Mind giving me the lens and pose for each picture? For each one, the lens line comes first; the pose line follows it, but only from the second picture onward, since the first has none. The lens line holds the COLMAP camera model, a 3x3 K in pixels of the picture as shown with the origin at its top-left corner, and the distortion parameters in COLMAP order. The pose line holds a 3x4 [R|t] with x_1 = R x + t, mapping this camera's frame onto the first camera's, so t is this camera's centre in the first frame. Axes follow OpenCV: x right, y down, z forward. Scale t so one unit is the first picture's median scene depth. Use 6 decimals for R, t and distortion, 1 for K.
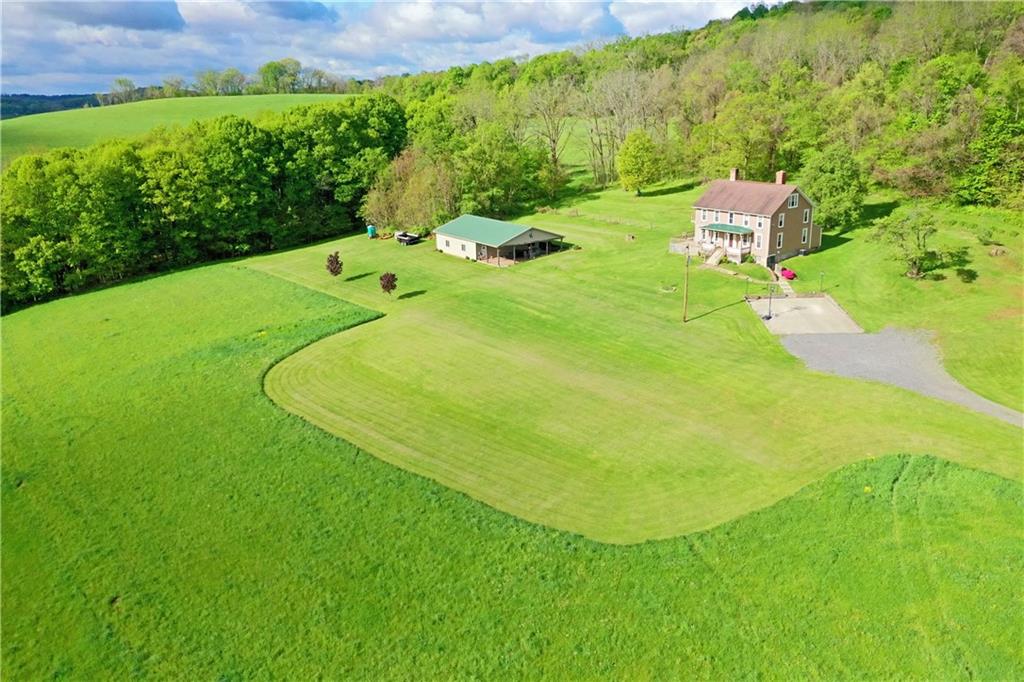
lens RADIAL K [[895.8, 0, 517.0], [0, 895.8, 309.7], [0, 0, 1]] dist [0.005286, -0.003923]
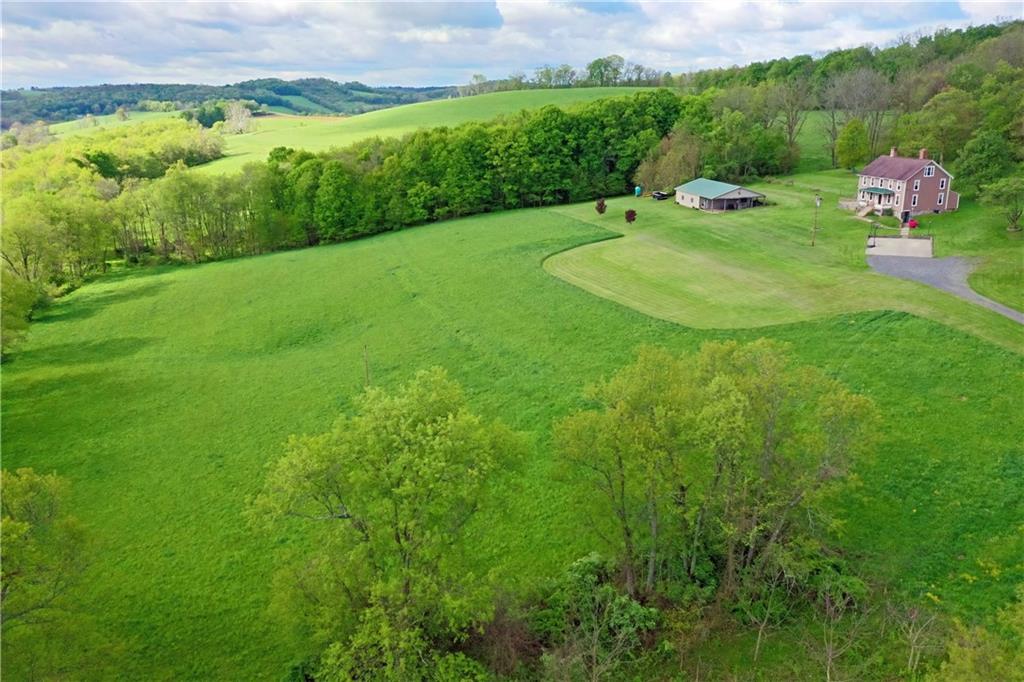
lens RADIAL K [[843.5, 0, 493.8], [0, 843.5, 342.3], [0, 0, 1]] dist [0.001879, -0.014475]
pose [[0.927222, 0.108506, -0.358448, 0.133370], [-0.087195, 0.993353, 0.075145, 0.070905], [0.364220, -0.038421, 0.930520, -0.318438]]
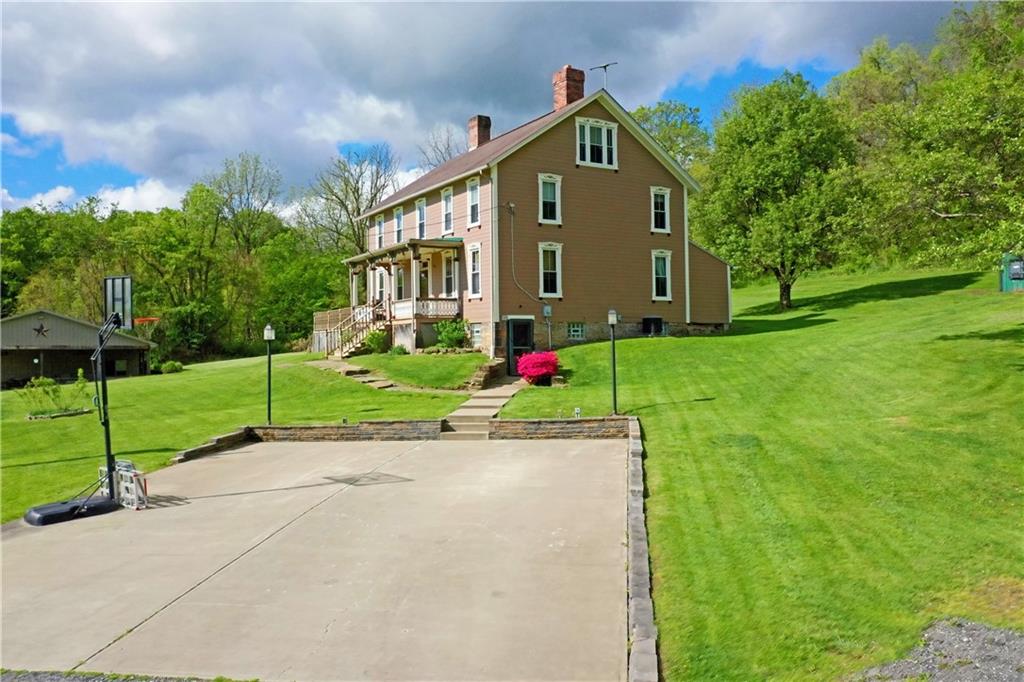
lens RADIAL K [[843.5, 0, 493.8], [0, 843.5, 342.3], [0, 0, 1]] dist [0.001879, -0.014475]
pose [[0.994013, -0.004777, -0.109161, 0.222696], [-0.020097, 0.974008, -0.225622, 0.005383], [0.107401, 0.226465, 0.968080, 0.541000]]
